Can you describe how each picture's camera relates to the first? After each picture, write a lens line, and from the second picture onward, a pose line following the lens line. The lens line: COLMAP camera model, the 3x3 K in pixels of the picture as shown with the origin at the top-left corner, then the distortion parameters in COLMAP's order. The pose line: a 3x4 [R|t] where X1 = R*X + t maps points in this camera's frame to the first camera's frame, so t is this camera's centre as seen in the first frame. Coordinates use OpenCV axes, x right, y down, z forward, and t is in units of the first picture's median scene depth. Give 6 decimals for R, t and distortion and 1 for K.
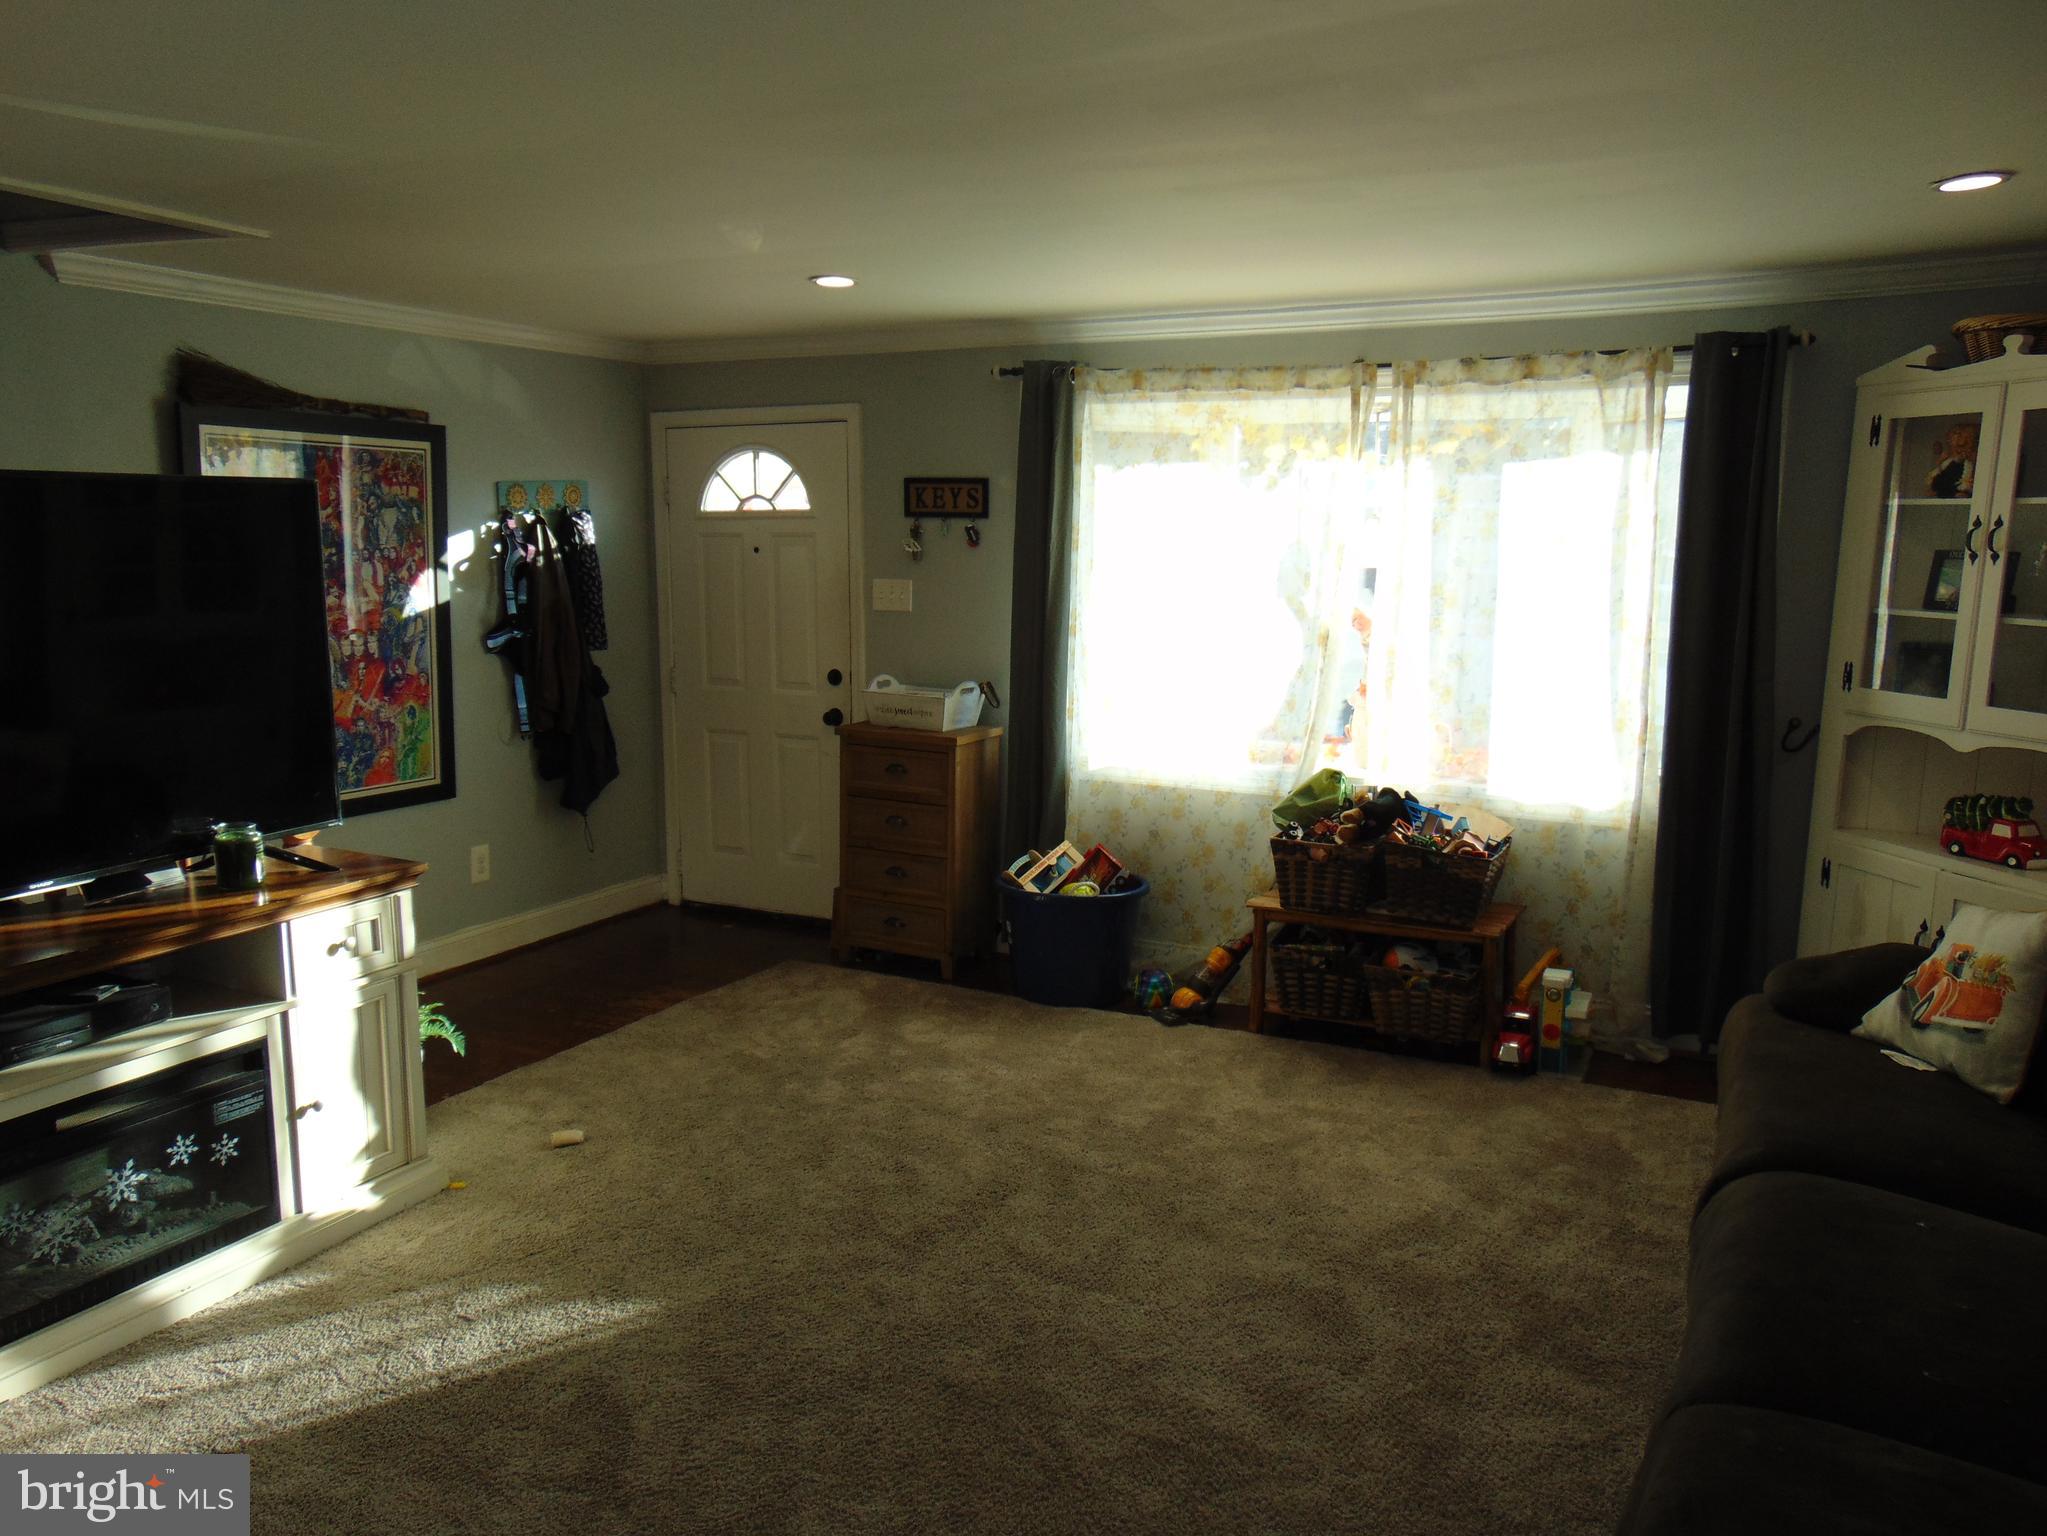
lens RADIAL K [[1536.9, 0, 1014.5], [0, 1536.9, 774.3], [0, 0, 1]] dist [-0.028875, 0.066428]
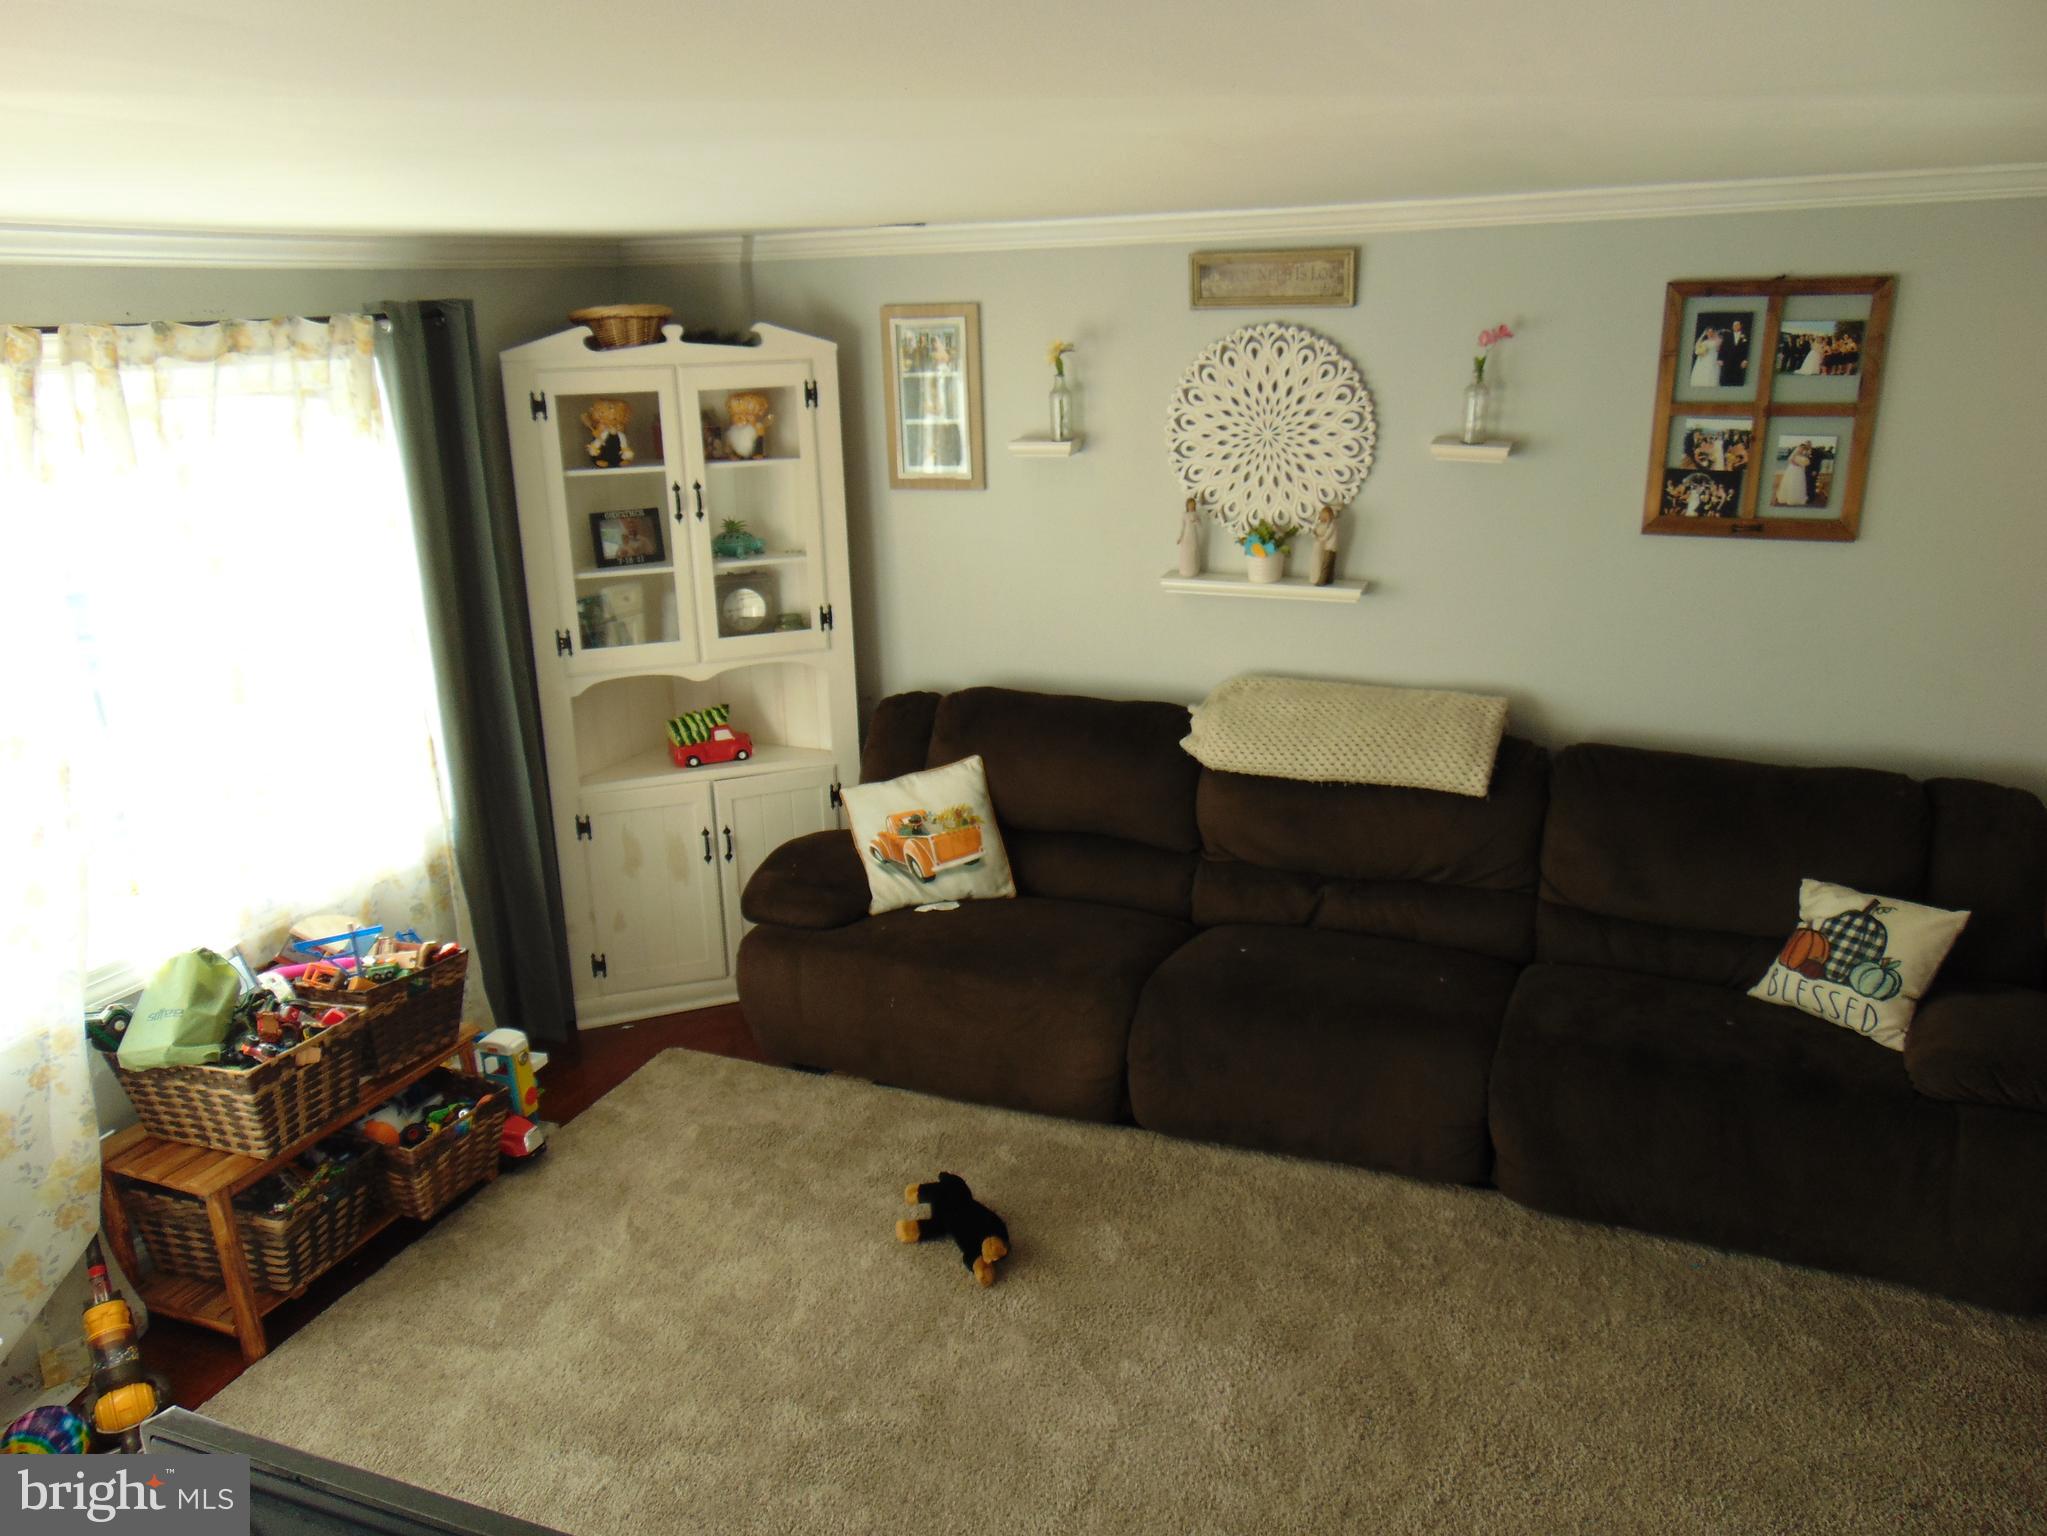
lens RADIAL K [[1536.9, 0, 1014.5], [0, 1536.9, 774.3], [0, 0, 1]] dist [-0.028875, 0.066428]
pose [[-0.095449, -0.292501, 0.951490, -0.541595], [0.188584, 0.933230, 0.305805, -0.260960], [-0.977407, 0.208625, -0.033915, 0.817374]]
